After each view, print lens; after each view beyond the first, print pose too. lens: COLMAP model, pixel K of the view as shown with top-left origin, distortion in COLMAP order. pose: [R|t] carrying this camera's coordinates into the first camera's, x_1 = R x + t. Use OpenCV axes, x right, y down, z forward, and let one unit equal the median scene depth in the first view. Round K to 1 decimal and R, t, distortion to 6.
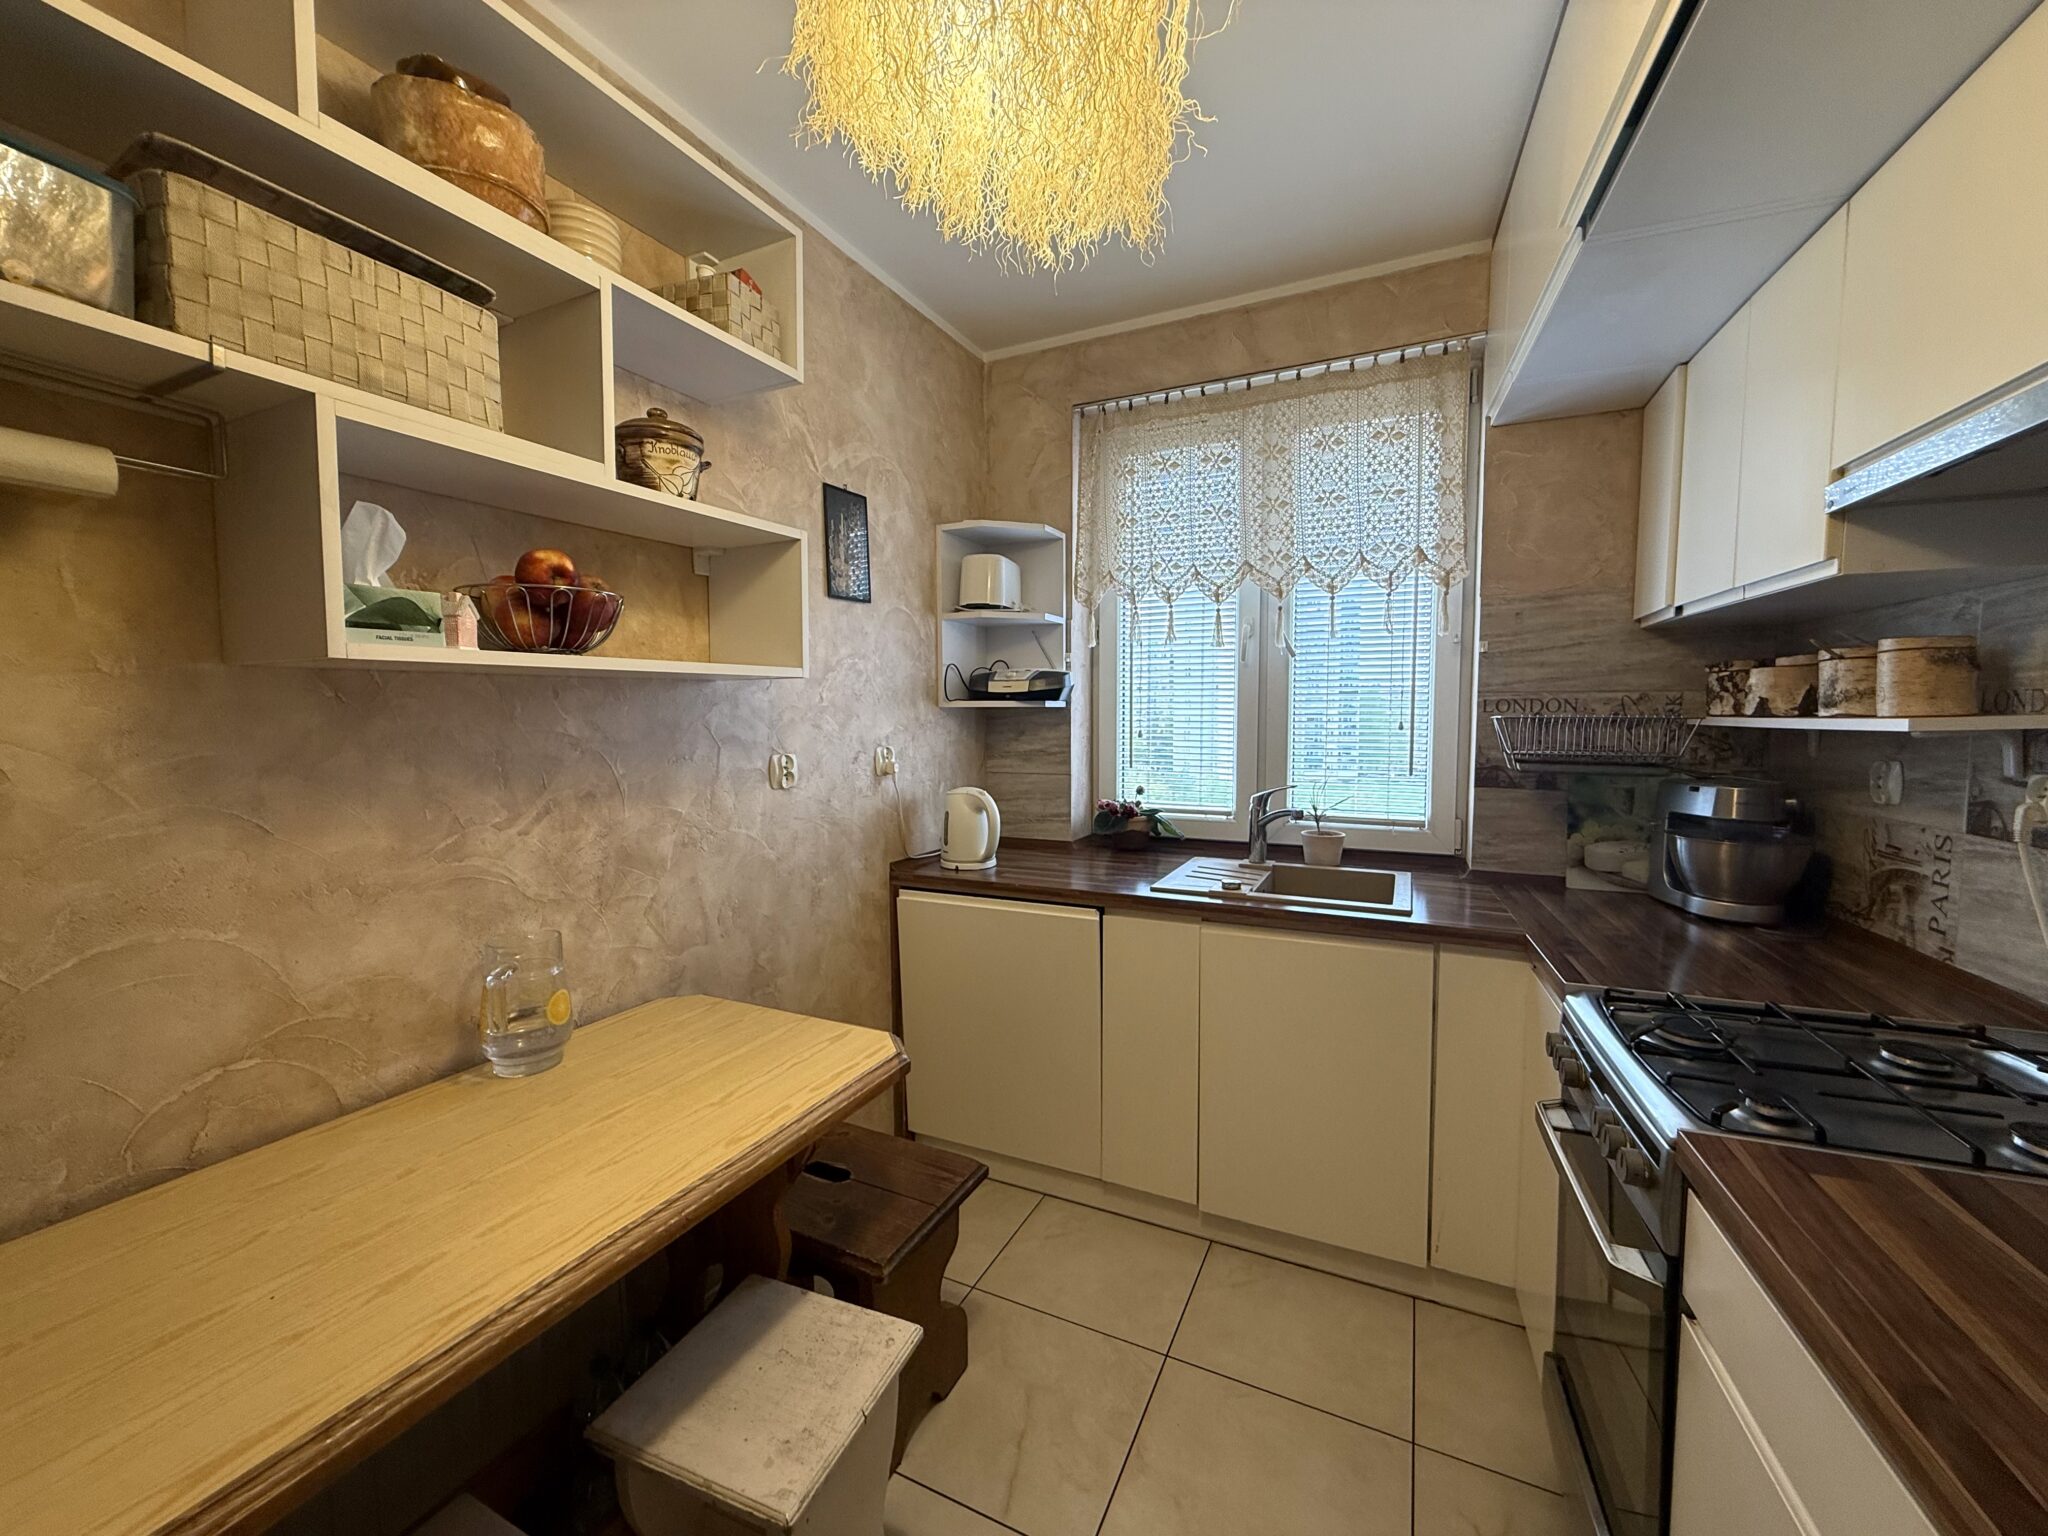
lens RADIAL K [[815.6, 0, 1016.9], [0, 815.6, 766.9], [0, 0, 1]] dist [0.000267, 0.000061]
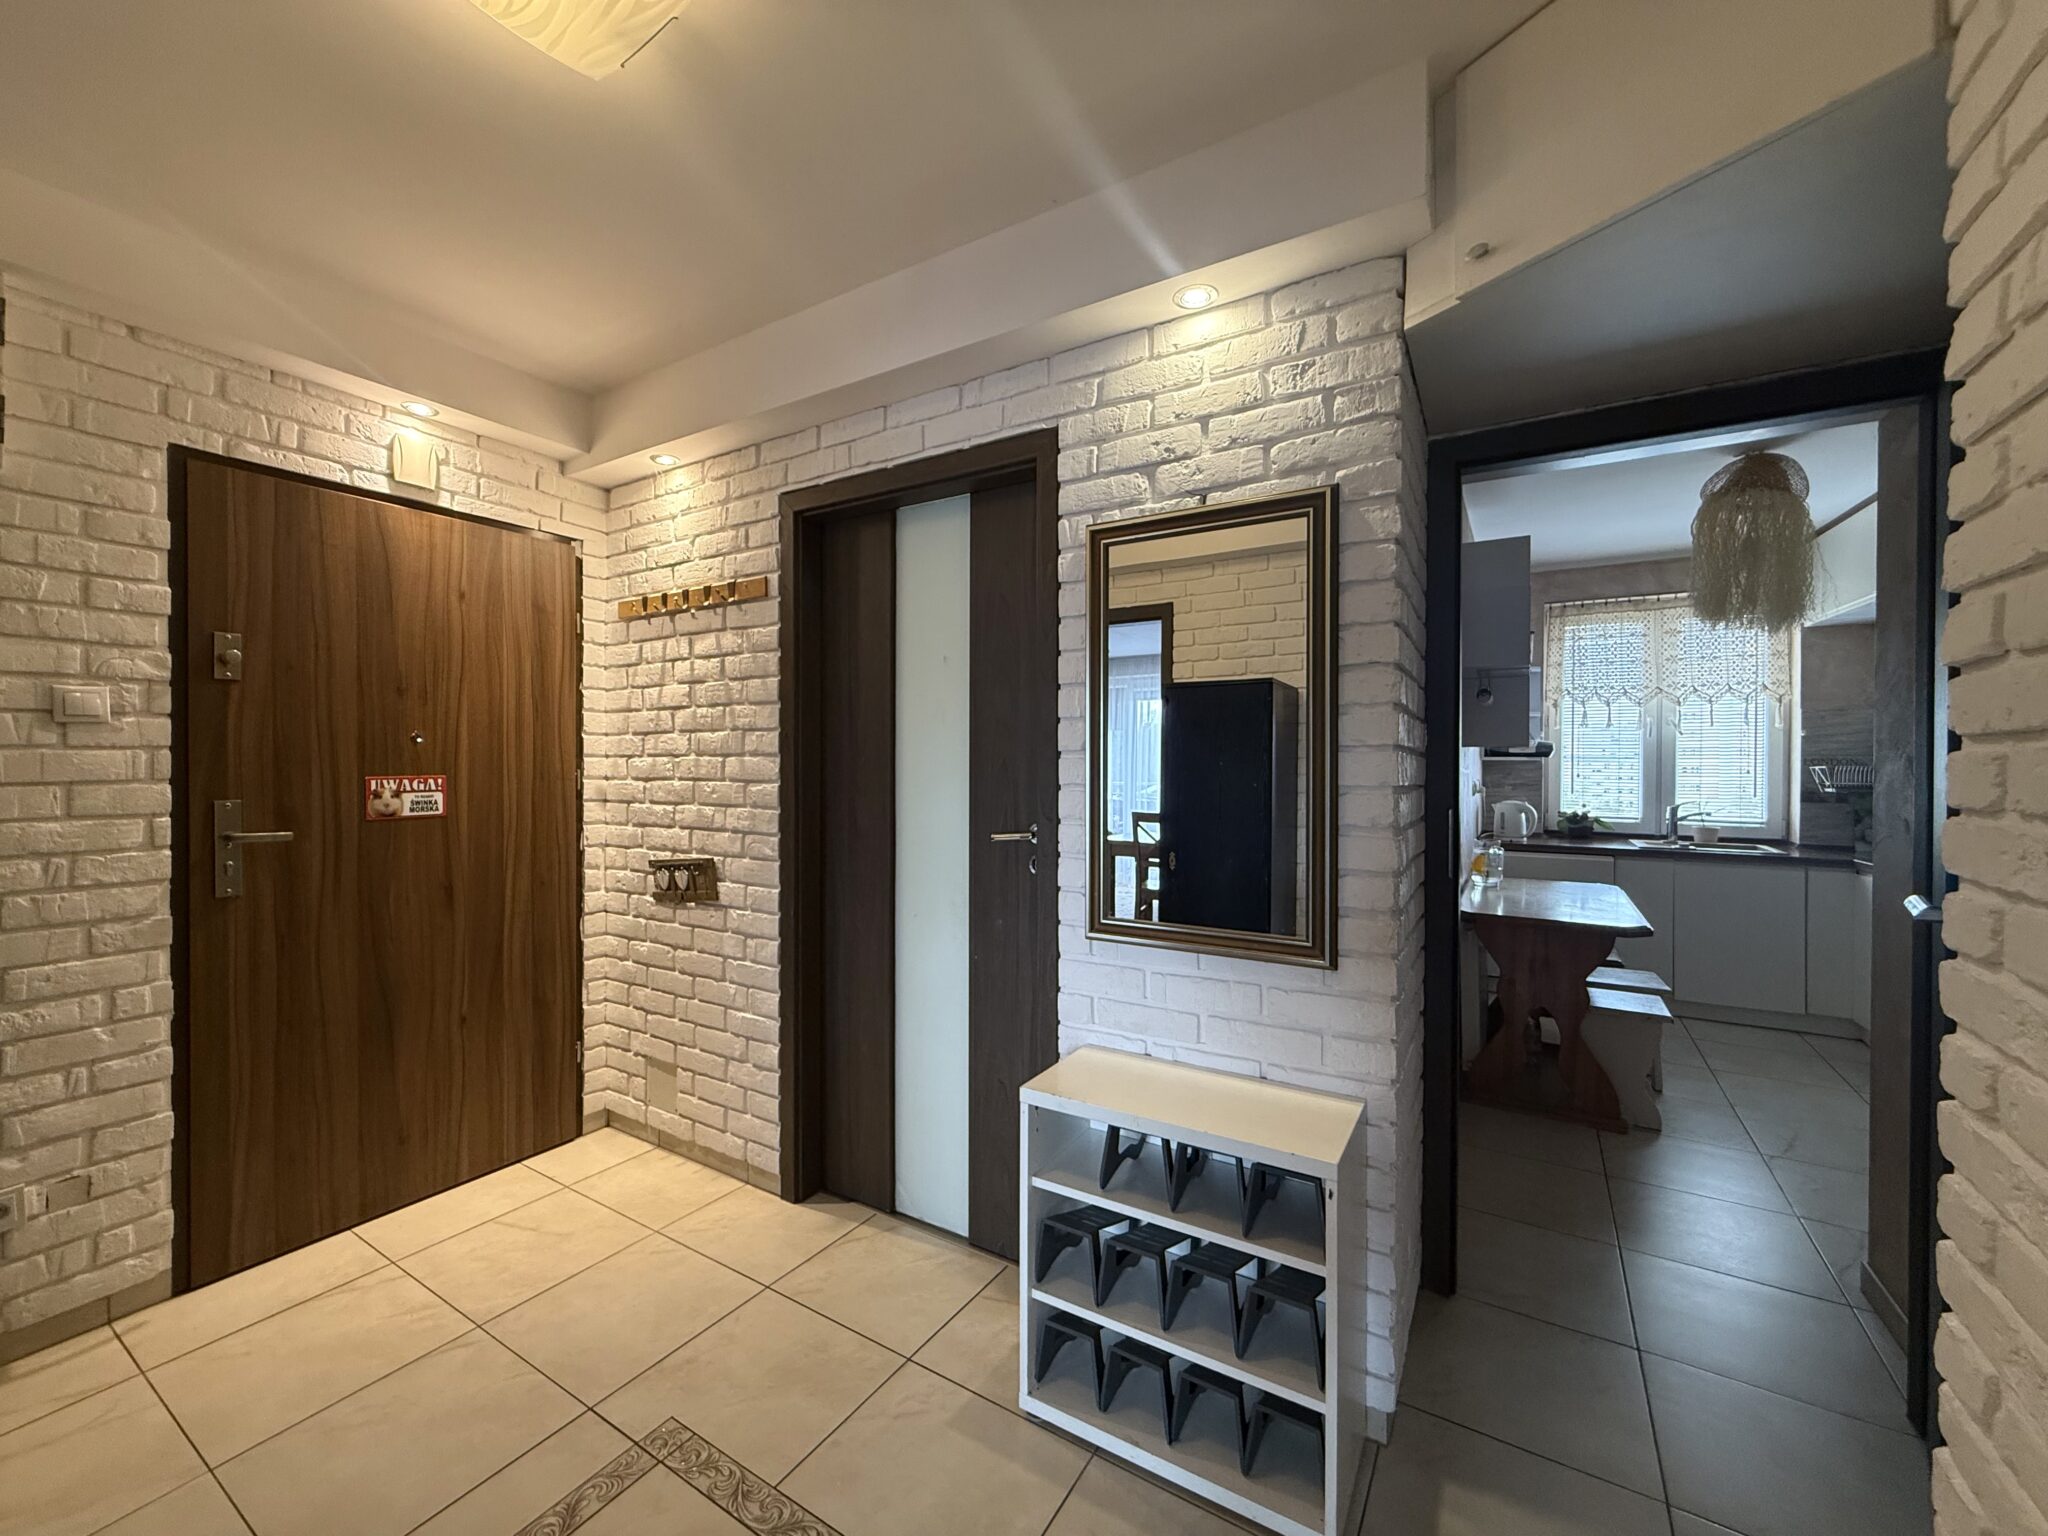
lens RADIAL K [[815.6, 0, 1016.9], [0, 815.6, 766.9], [0, 0, 1]] dist [0.000267, 0.000061]
pose [[0.995528, 0.007232, -0.094191, -1.229279], [-0.012840, 0.998172, -0.059066, 0.085693], [0.093592, 0.060011, 0.993800, -1.243021]]
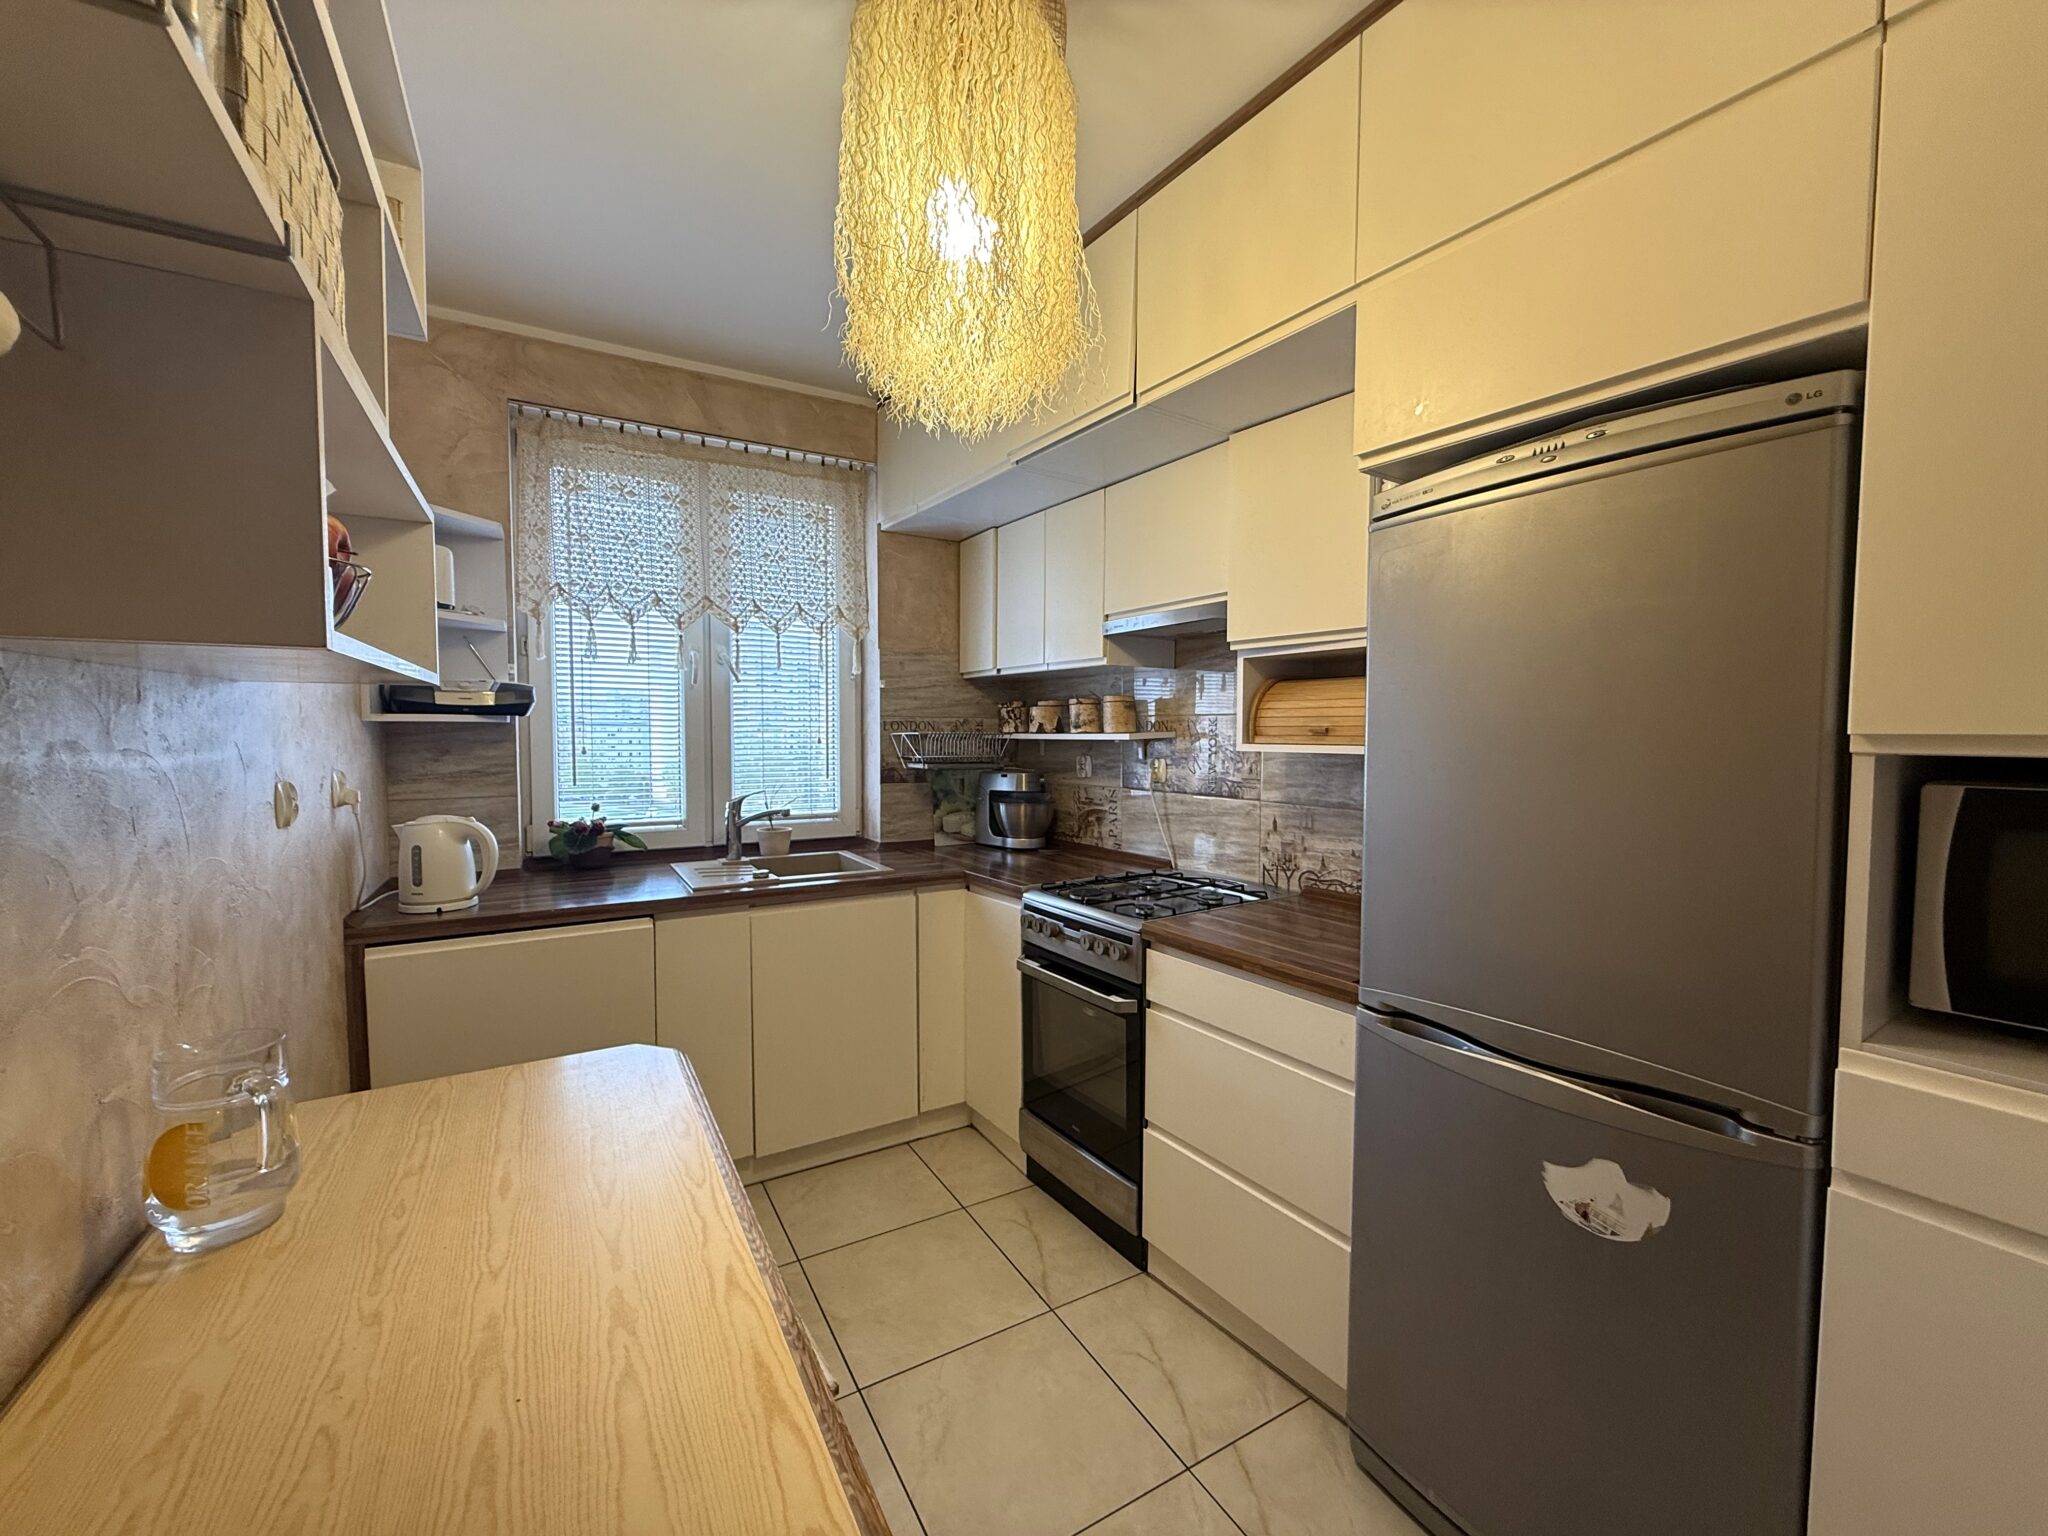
lens RADIAL K [[819.8, 0, 1013.7], [0, 819.8, 768.8], [0, 0, 1]] dist [-0.000693, 0.000027]
pose [[0.558676, -0.033816, 0.828696, -0.500582], [0.051690, 0.998646, 0.005903, 0.003092], [-0.827774, 0.039537, 0.559667, 0.022514]]
